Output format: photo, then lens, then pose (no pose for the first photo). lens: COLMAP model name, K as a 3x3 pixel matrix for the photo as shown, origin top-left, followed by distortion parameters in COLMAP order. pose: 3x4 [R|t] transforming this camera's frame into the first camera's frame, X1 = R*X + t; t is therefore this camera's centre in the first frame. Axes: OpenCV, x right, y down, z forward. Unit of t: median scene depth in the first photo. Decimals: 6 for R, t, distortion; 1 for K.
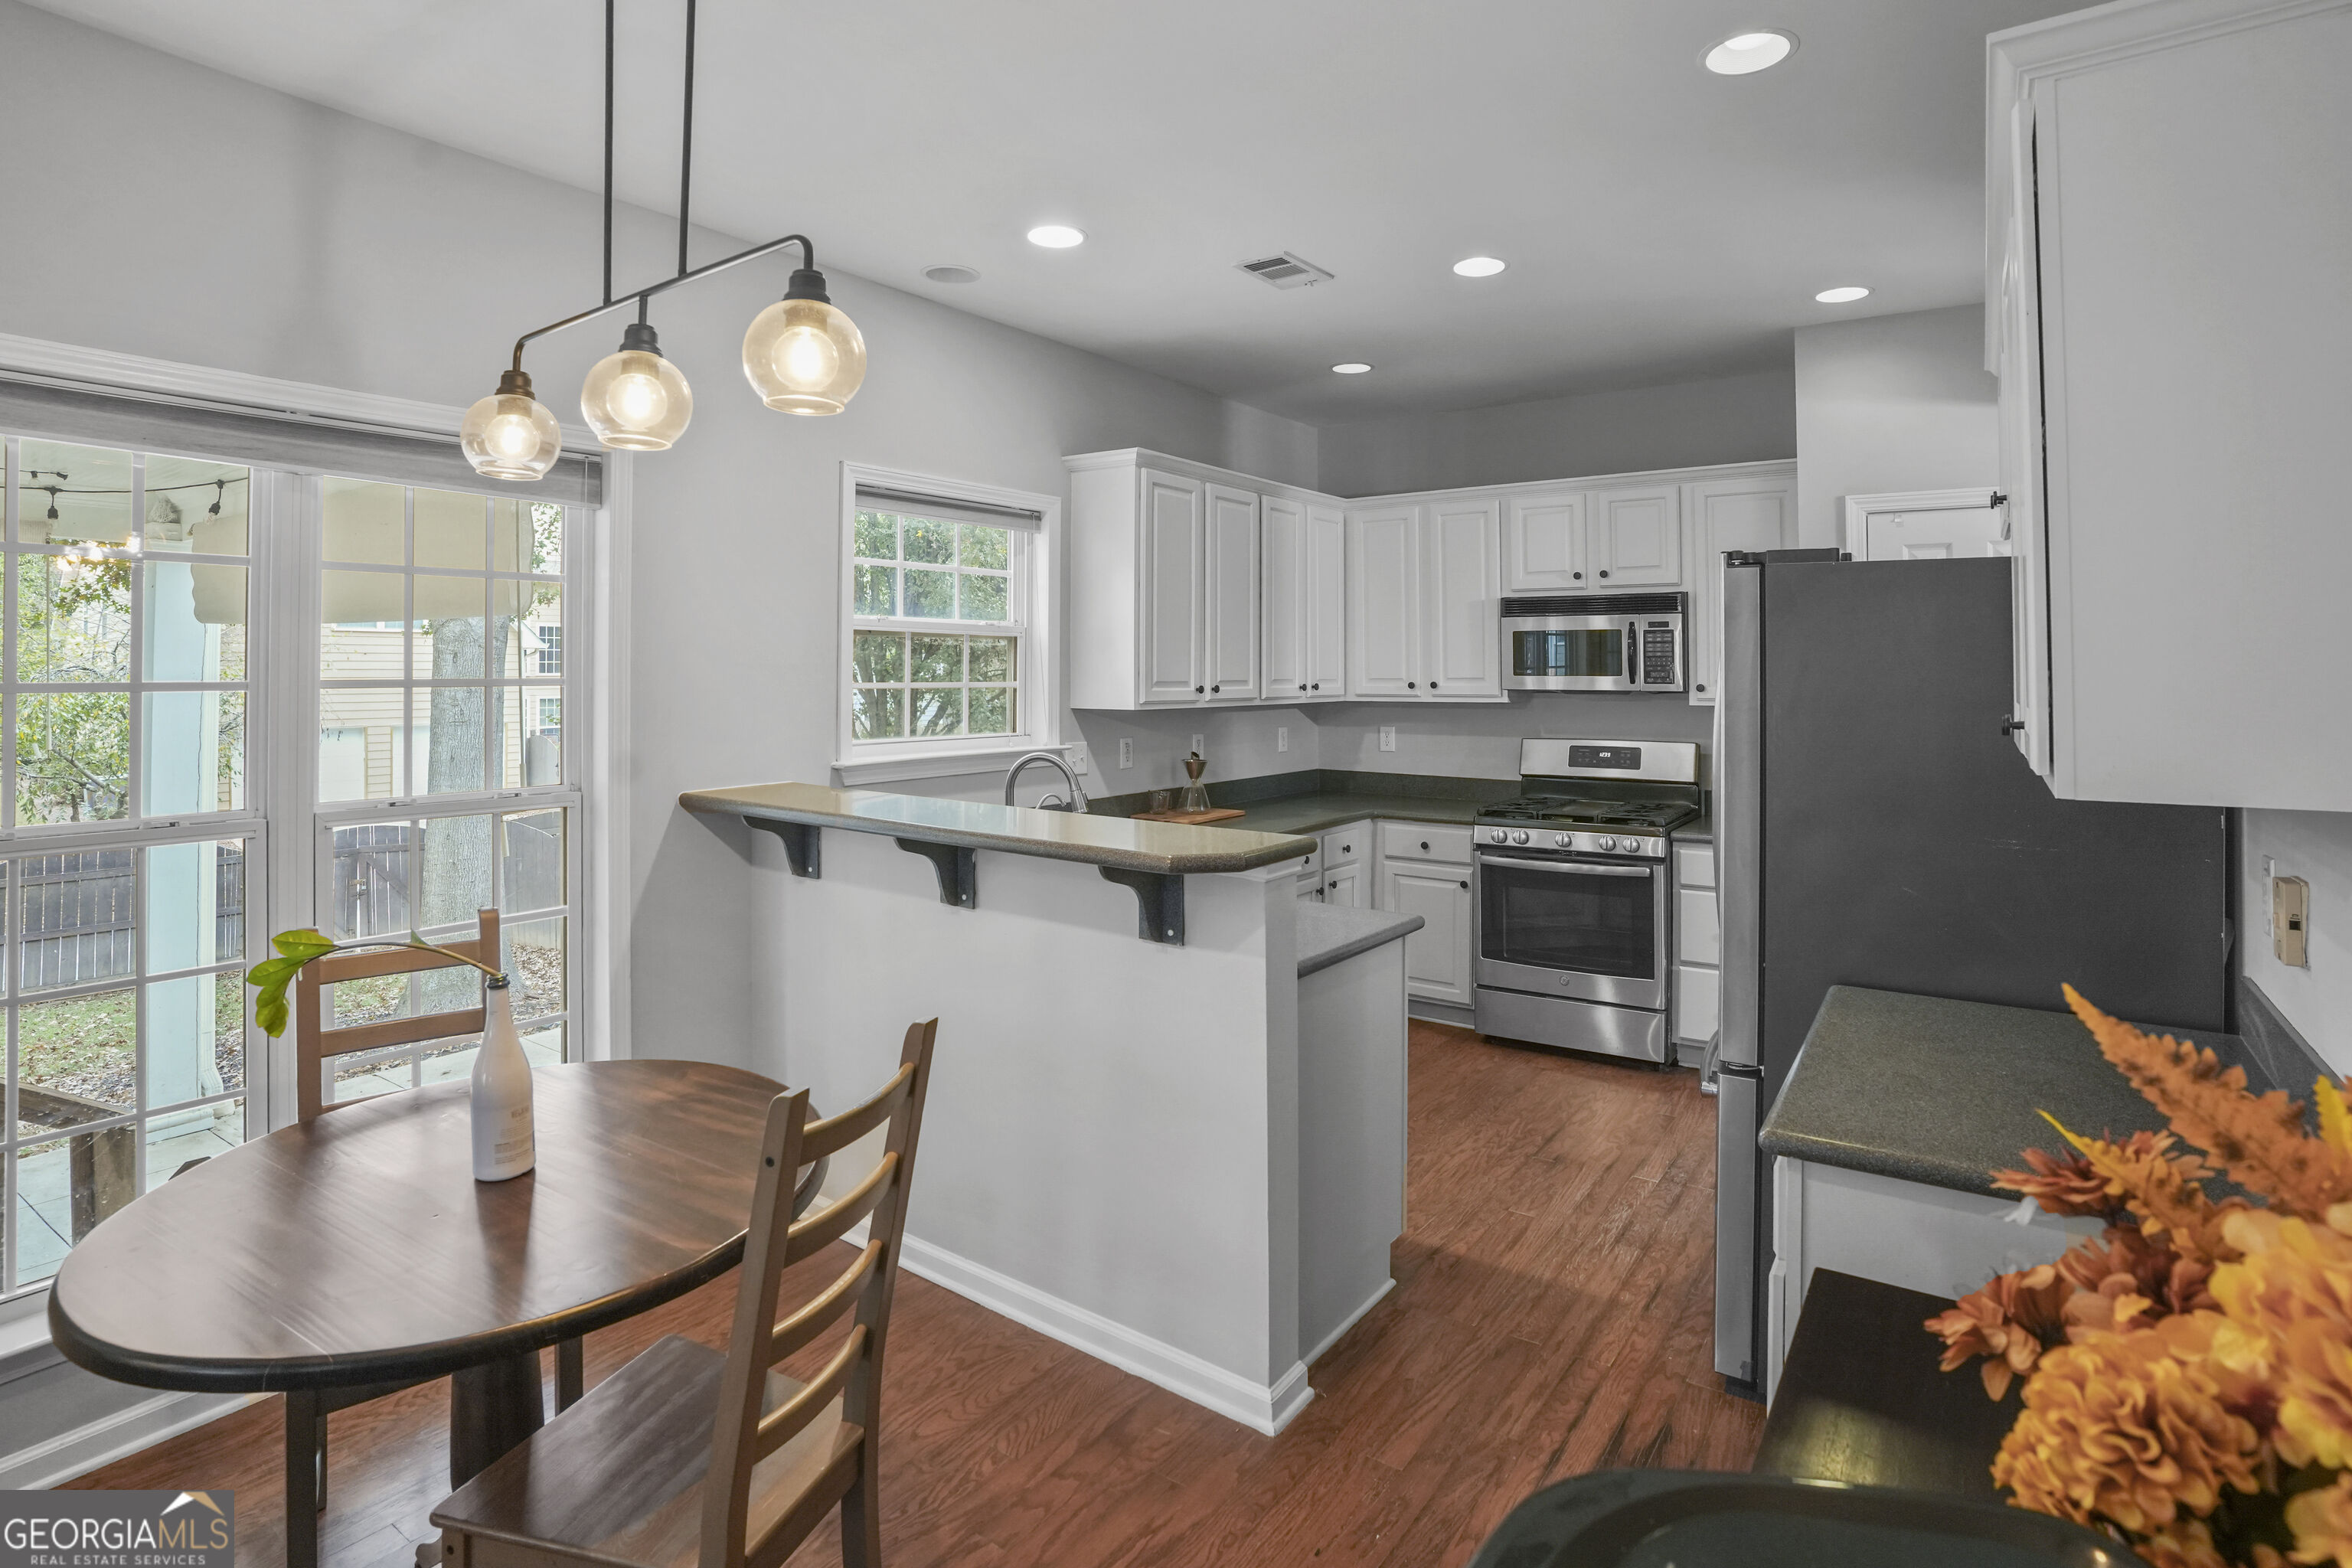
lens RADIAL K [[1221.1, 0, 1171.3], [0, 1221.1, 665.9], [0, 0, 1]] dist [-0.076344, 0.044736]
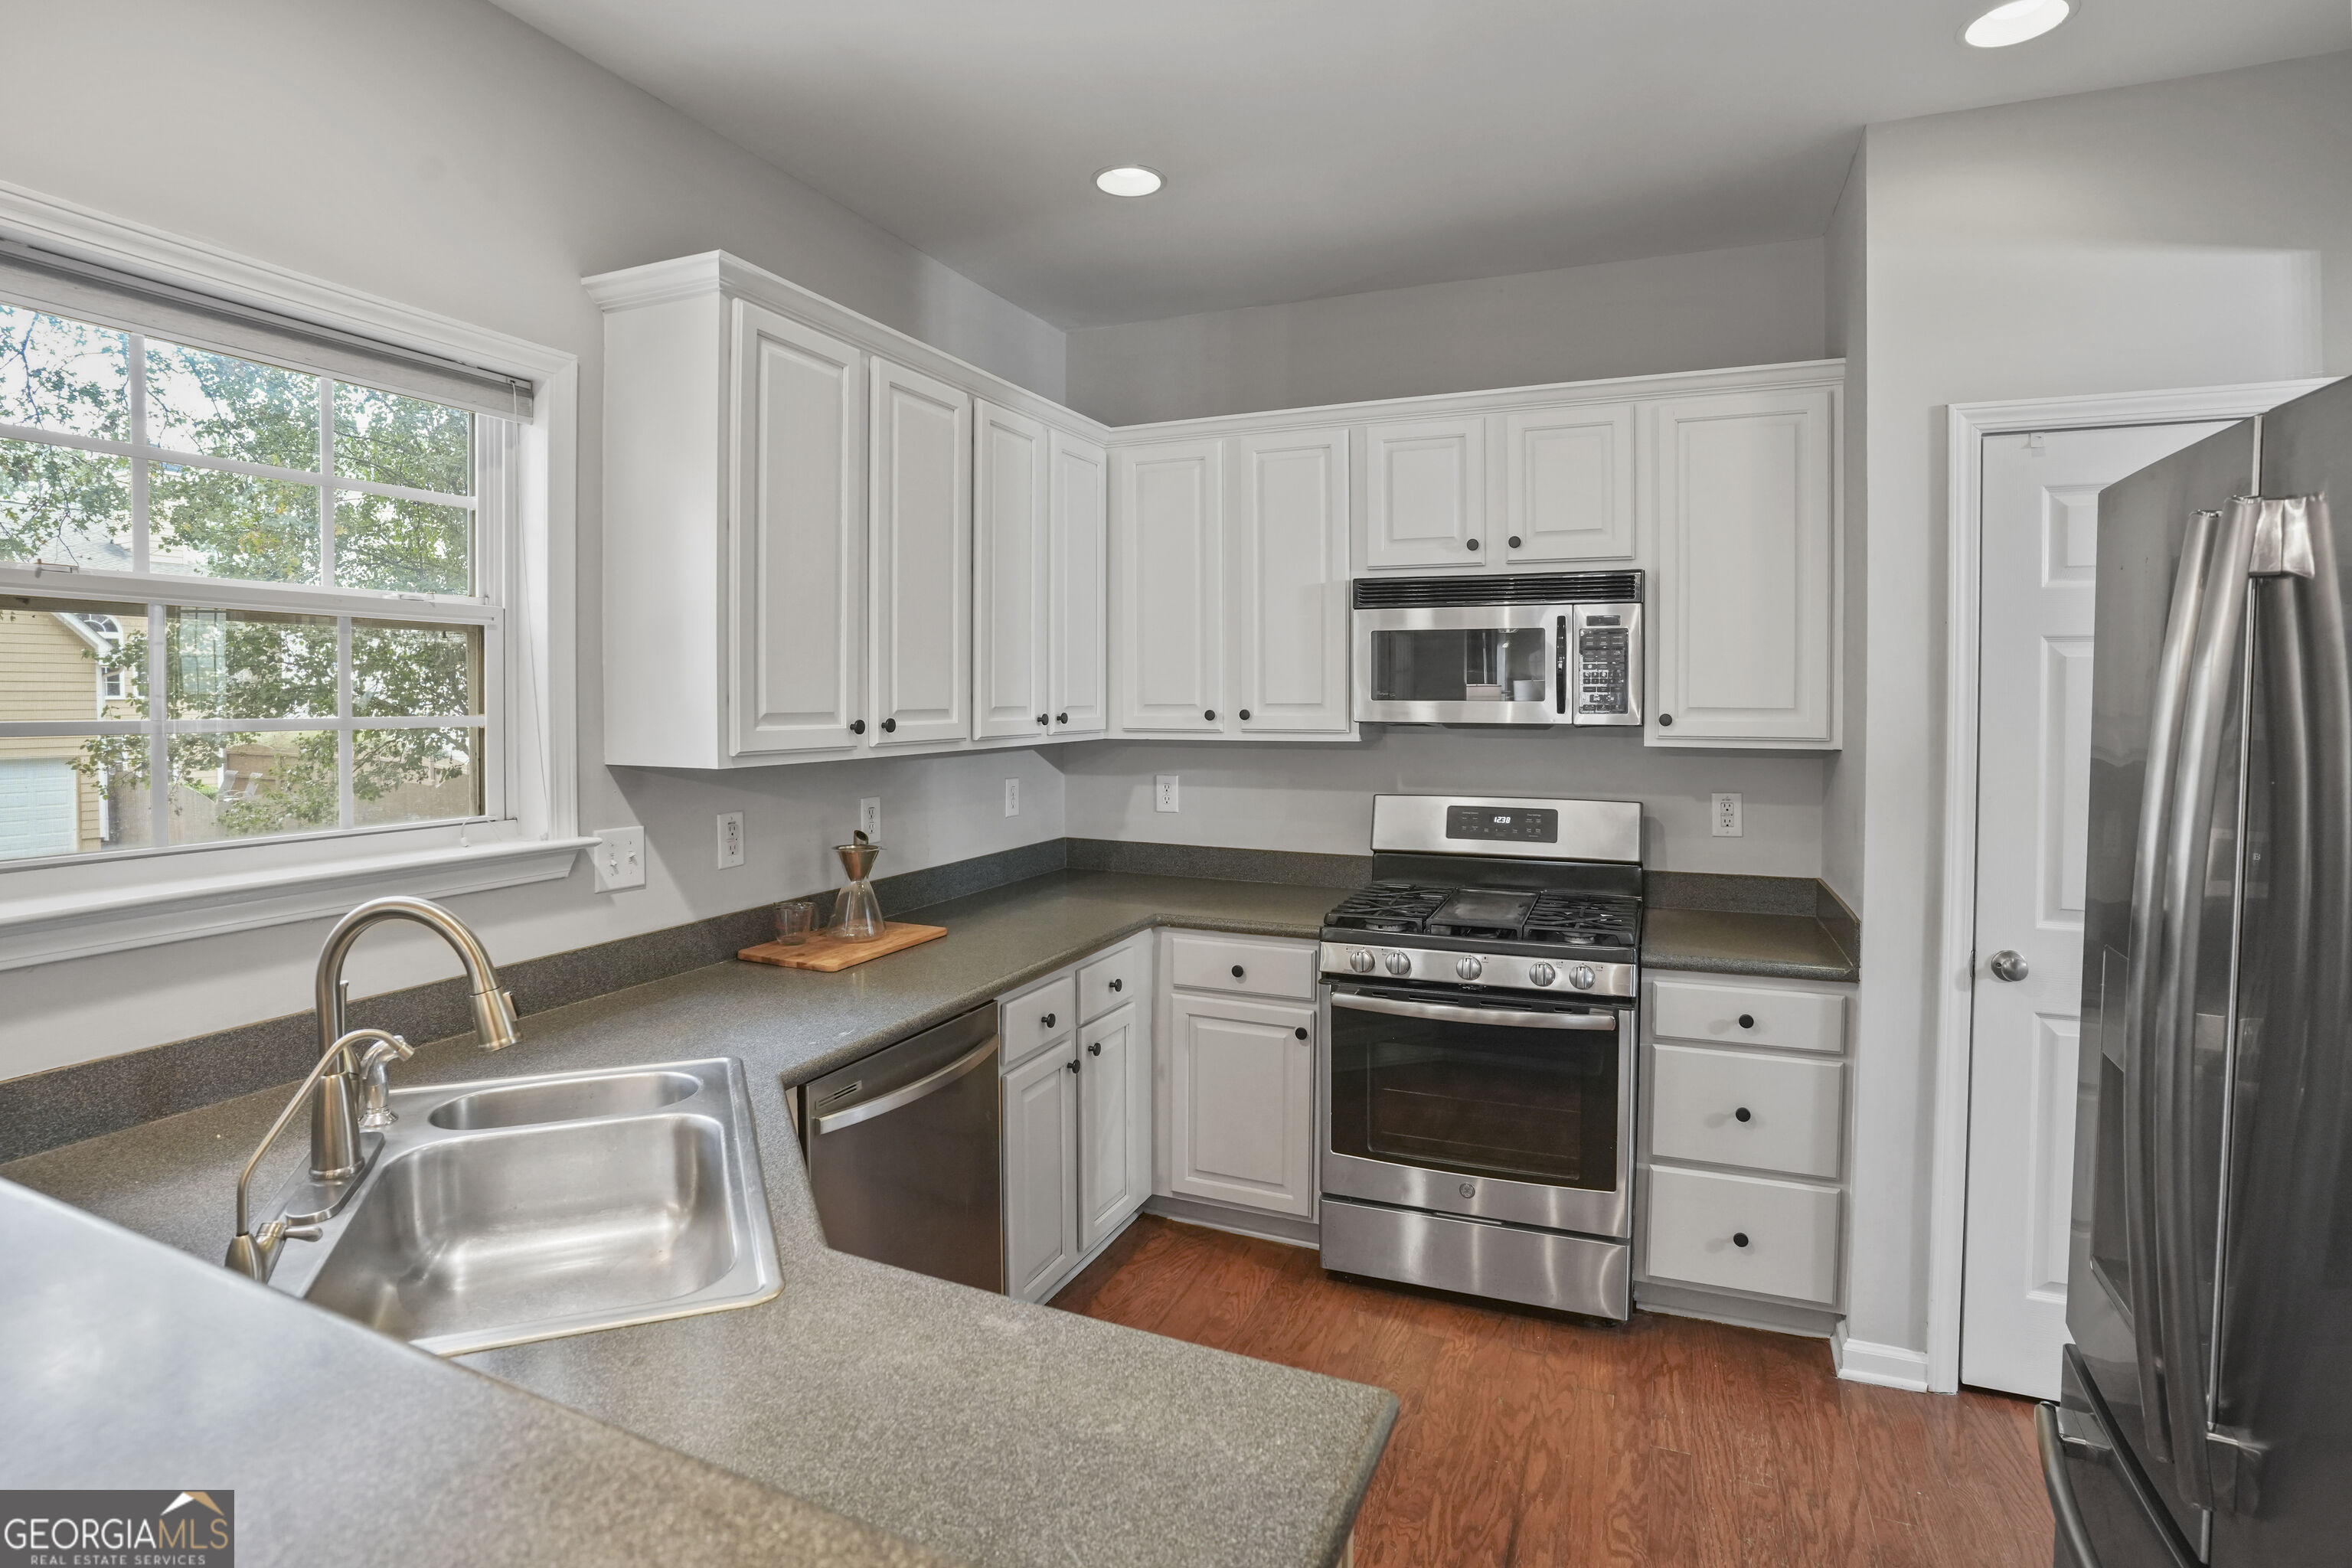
lens RADIAL K [[1200.1, 0, 1160.9], [0, 1200.1, 699.3], [0, 0, 1]] dist [-0.077896, 0.044522]
pose [[0.978347, -0.000883, 0.206972, 0.042981], [-0.001486, 0.999935, 0.011292, 0.000516], [-0.206968, -0.011356, 0.978282, 0.415717]]
